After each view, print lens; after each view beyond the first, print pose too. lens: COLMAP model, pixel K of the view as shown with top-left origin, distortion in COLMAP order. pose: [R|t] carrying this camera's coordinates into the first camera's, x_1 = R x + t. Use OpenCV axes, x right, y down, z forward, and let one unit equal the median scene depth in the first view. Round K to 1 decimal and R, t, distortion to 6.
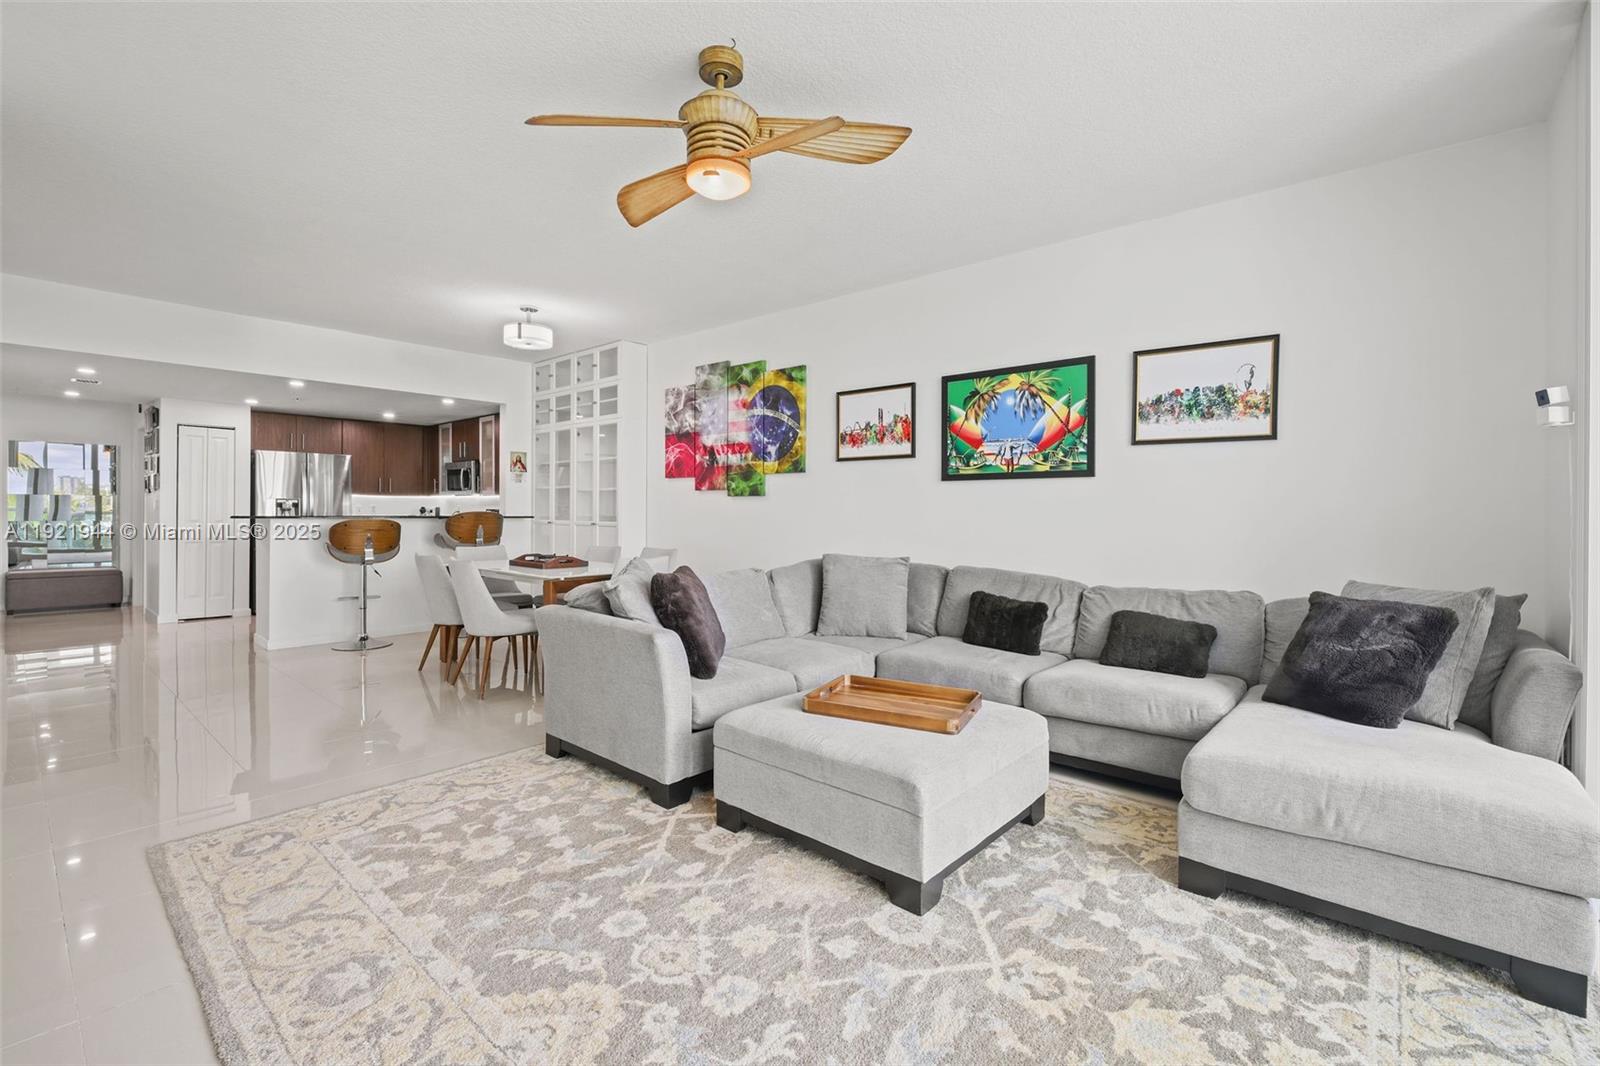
lens RADIAL K [[711.1, 0, 818.8], [0, 711.1, 518.1], [0, 0, 1]] dist [-0.004292, -0.000477]
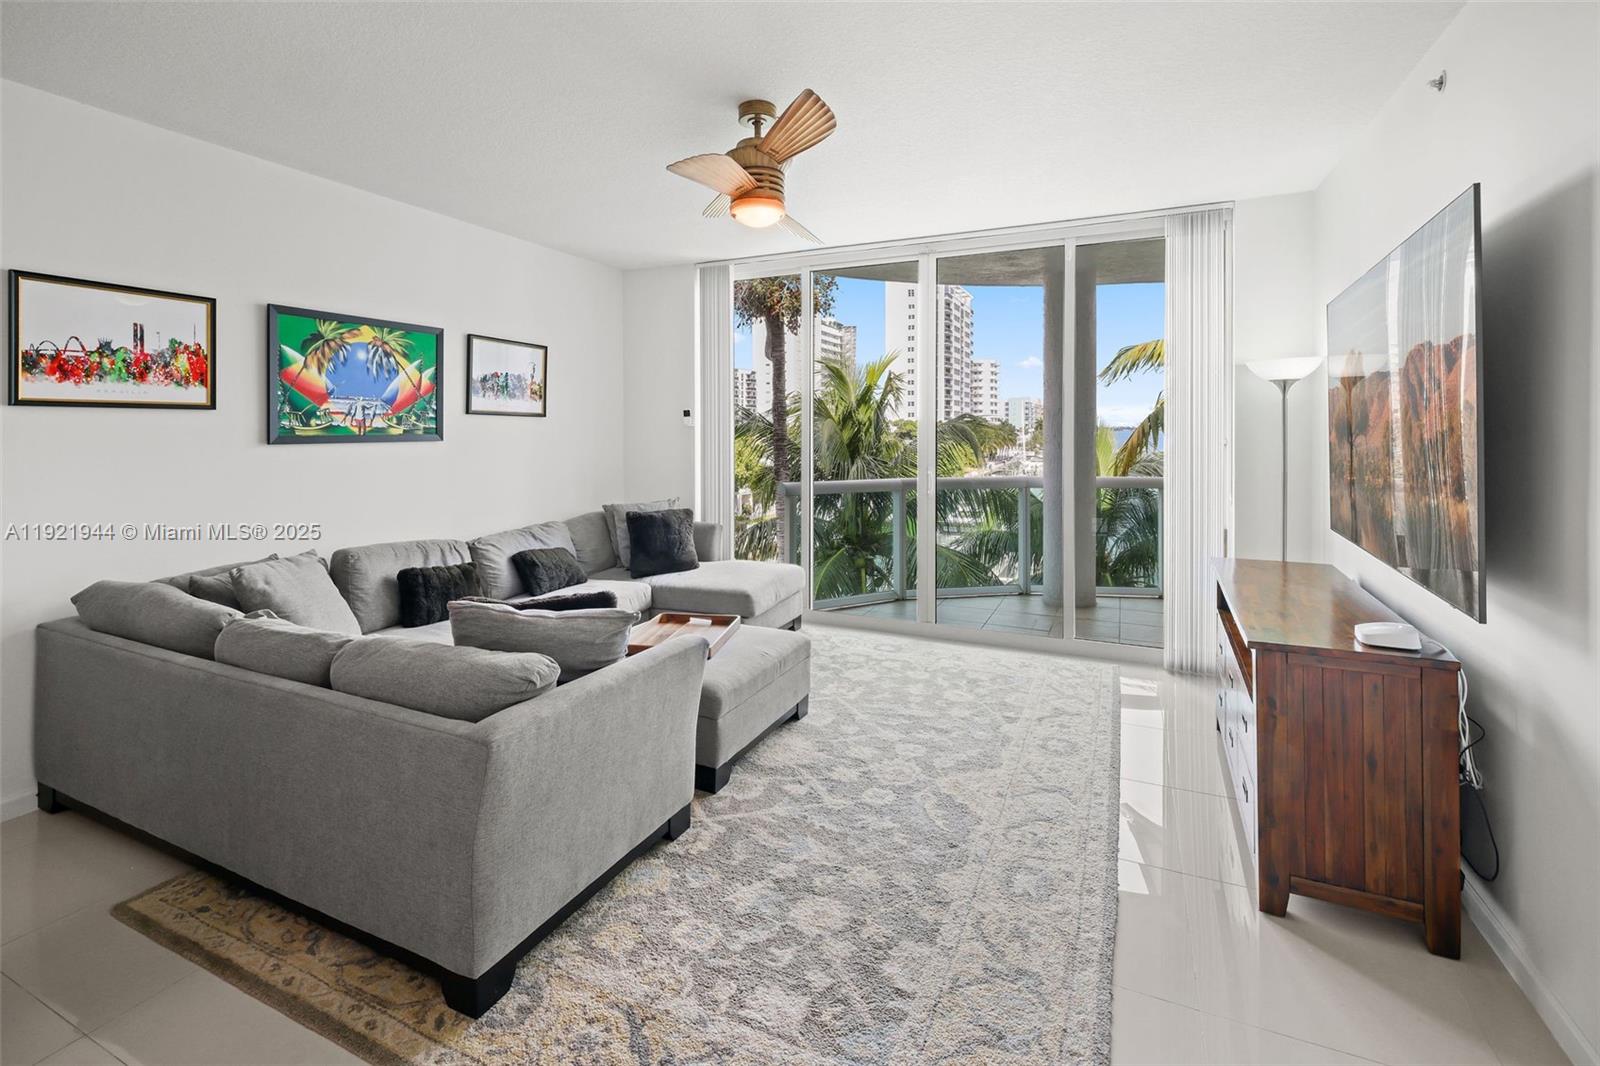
lens RADIAL K [[711.1, 0, 785.1], [0, 711.1, 437.1], [0, 0, 1]] dist [-0.004292, -0.000477]
pose [[-0.261997, -0.018181, 0.964897, -0.739023], [0.007070, 0.999760, 0.020758, -0.077221], [-0.965043, 0.012260, -0.261806, 0.728535]]
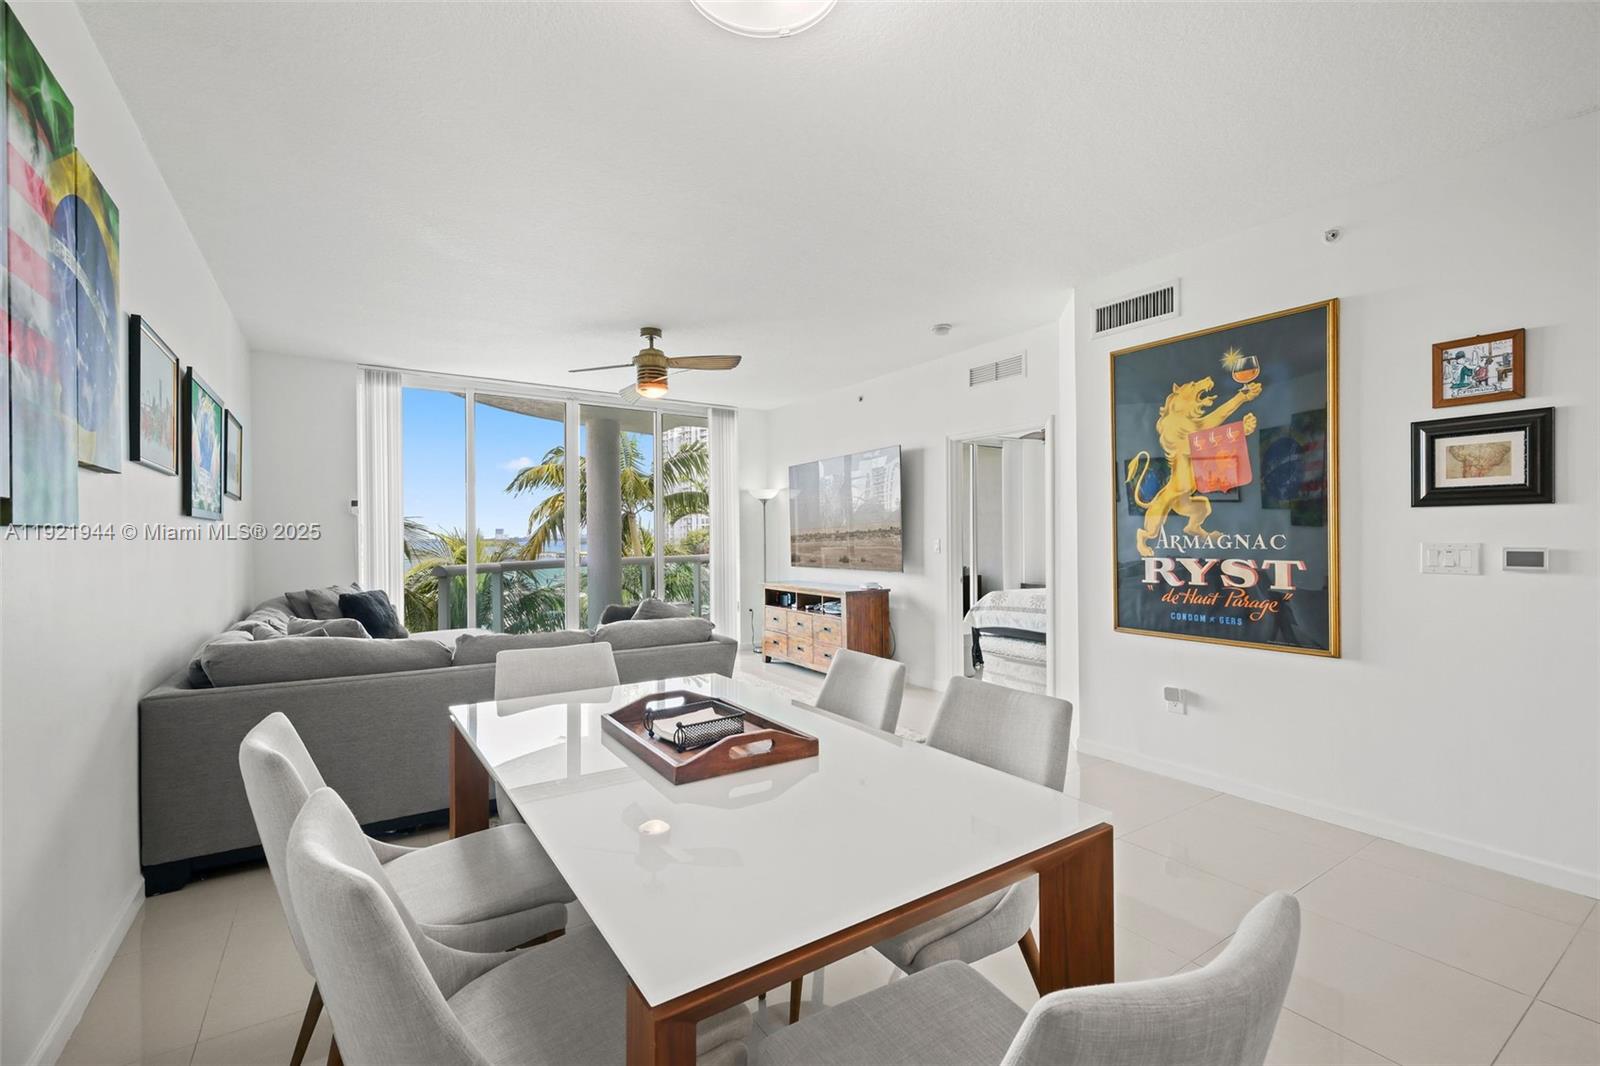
lens RADIAL K [[711.1, 0, 806.0], [0, 711.1, 544.4], [0, 0, 1]] dist [-0.004292, -0.000477]
pose [[-0.966070, -0.005501, 0.258220, -0.636152], [-0.001344, 0.999867, 0.016275, -0.038752], [-0.258276, 0.015375, -0.965949, 1.648579]]
